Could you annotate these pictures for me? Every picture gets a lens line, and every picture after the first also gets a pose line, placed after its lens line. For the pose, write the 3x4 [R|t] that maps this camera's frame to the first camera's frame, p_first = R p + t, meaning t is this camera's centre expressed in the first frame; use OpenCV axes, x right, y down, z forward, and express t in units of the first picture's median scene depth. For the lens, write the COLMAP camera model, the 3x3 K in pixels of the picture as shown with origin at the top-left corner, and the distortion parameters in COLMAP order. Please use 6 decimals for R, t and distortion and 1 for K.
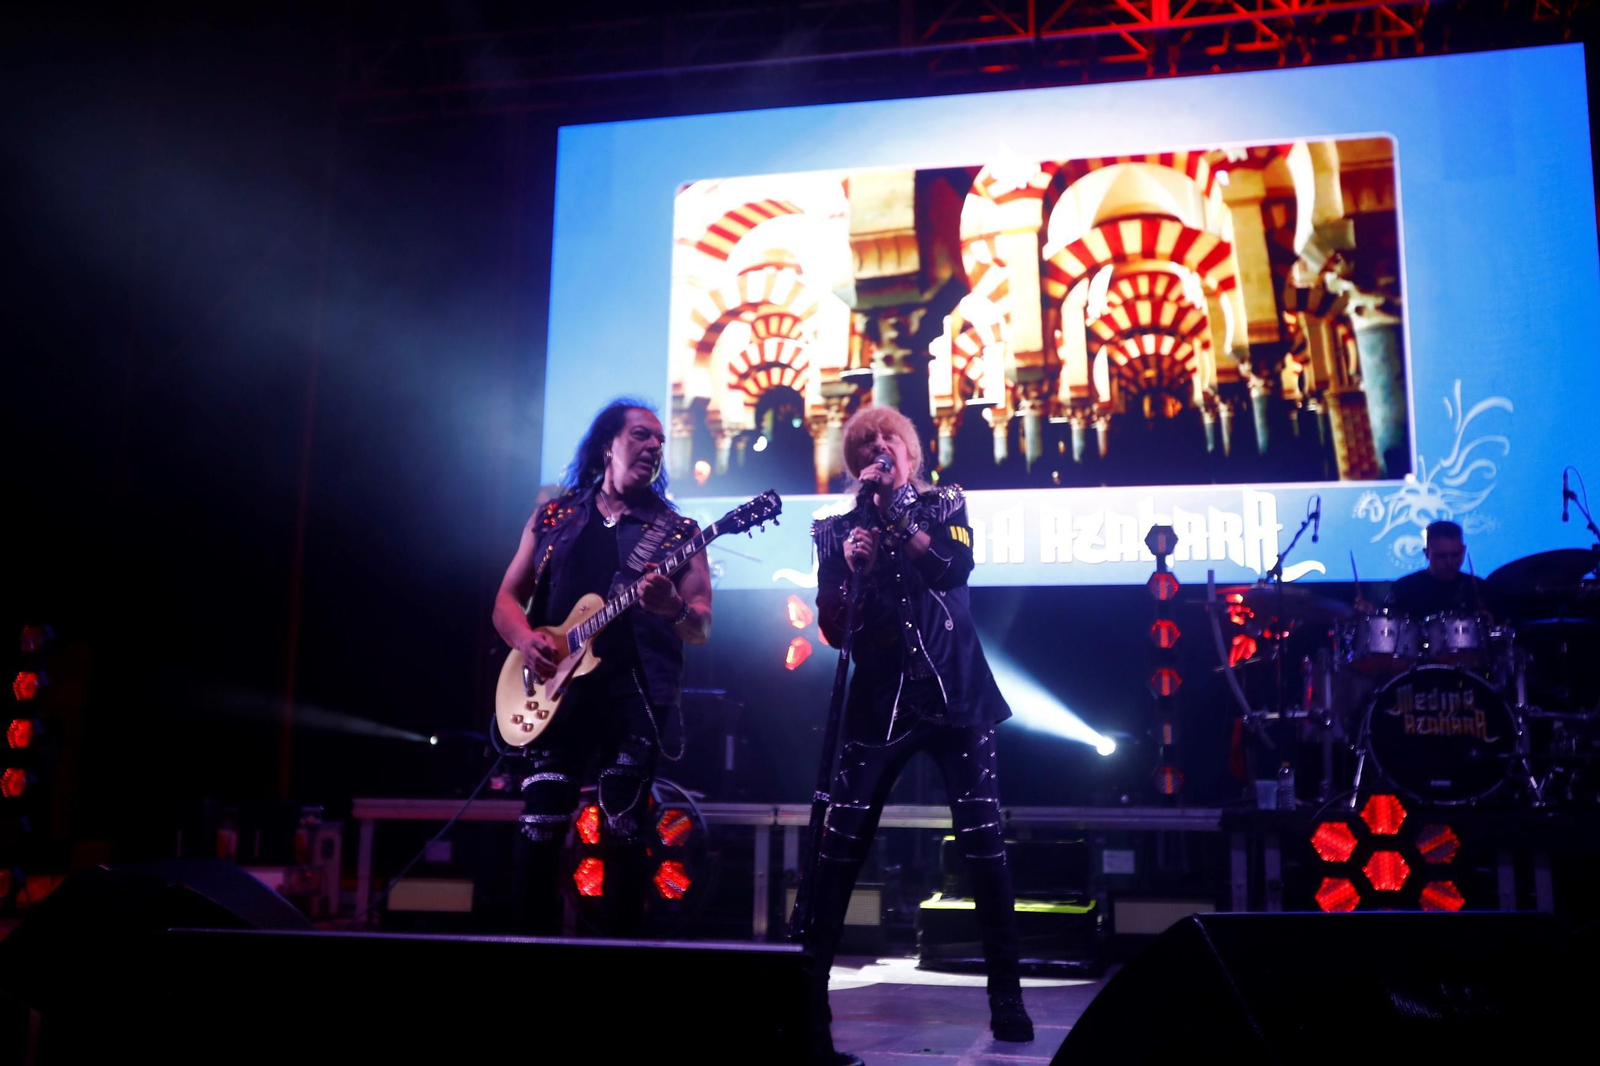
lens RADIAL K [[1510.3, 0, 800.0], [0, 1510.3, 533.0], [0, 0, 1]] dist [0.008617, 0.004853]
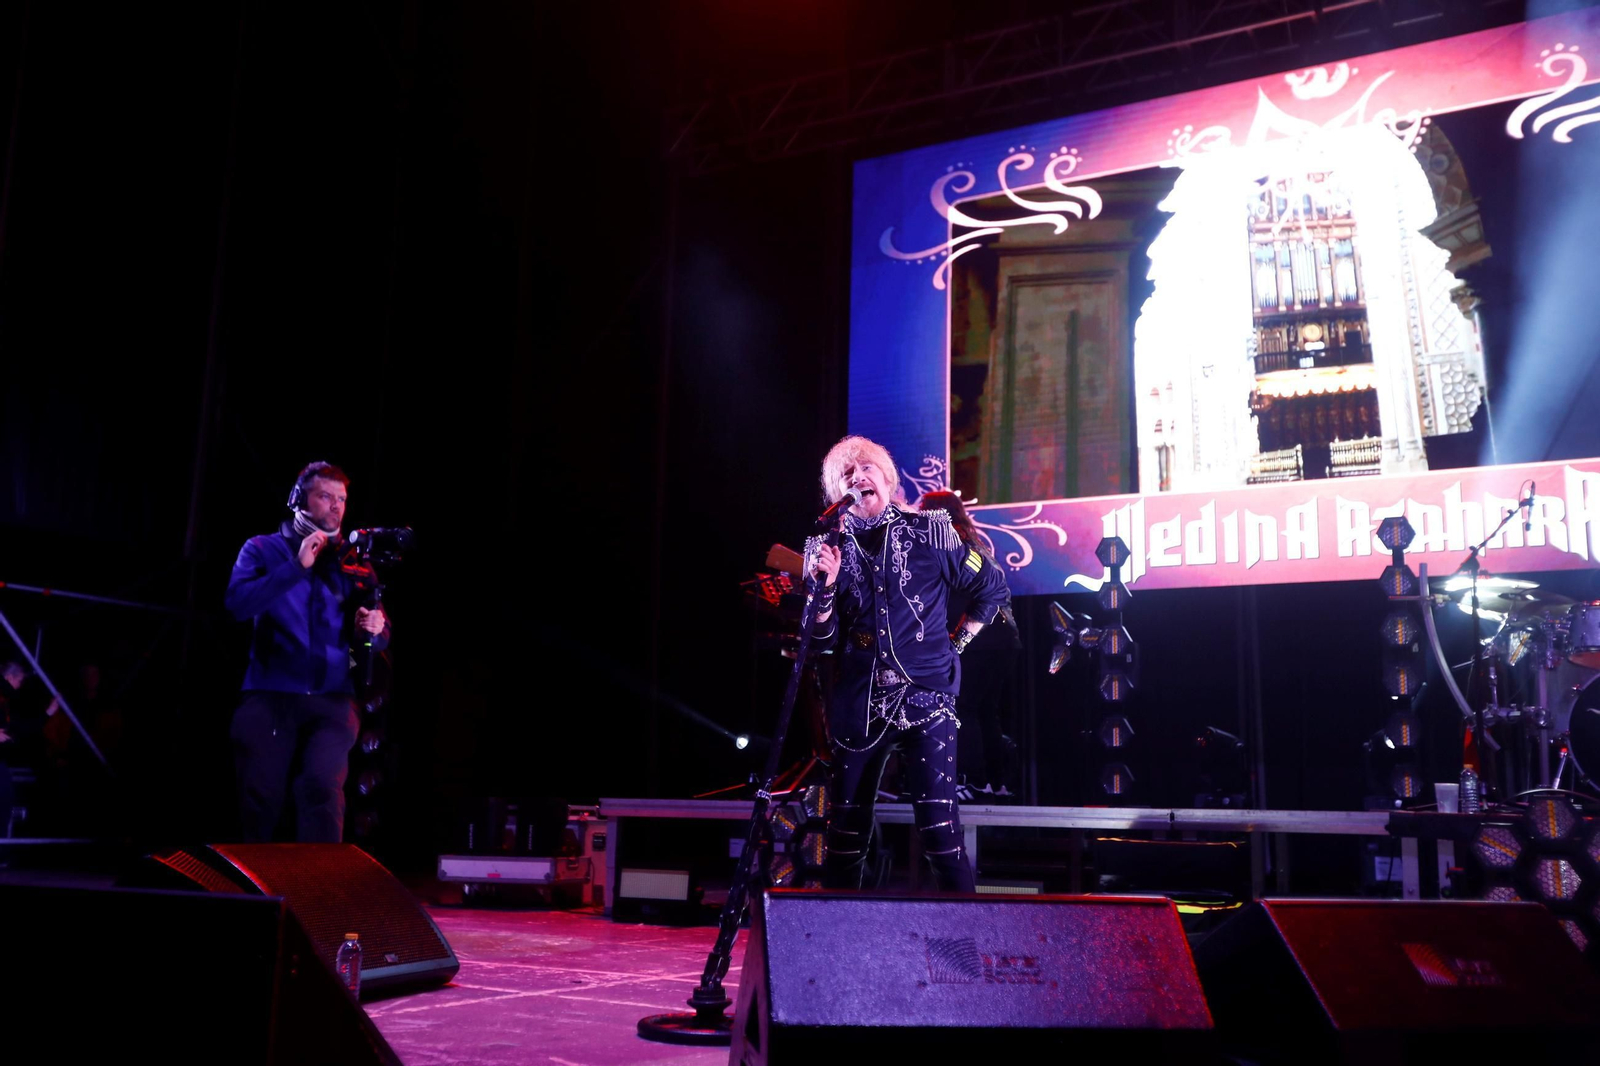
lens RADIAL K [[1510.3, 0, 800.0], [0, 1510.3, 533.0], [0, 0, 1]] dist [0.008617, 0.004853]
pose [[0.958302, -0.045815, -0.282061, 0.188438], [0.045138, 0.998941, -0.008899, -0.004833], [0.282170, -0.004204, 0.959355, -0.038335]]
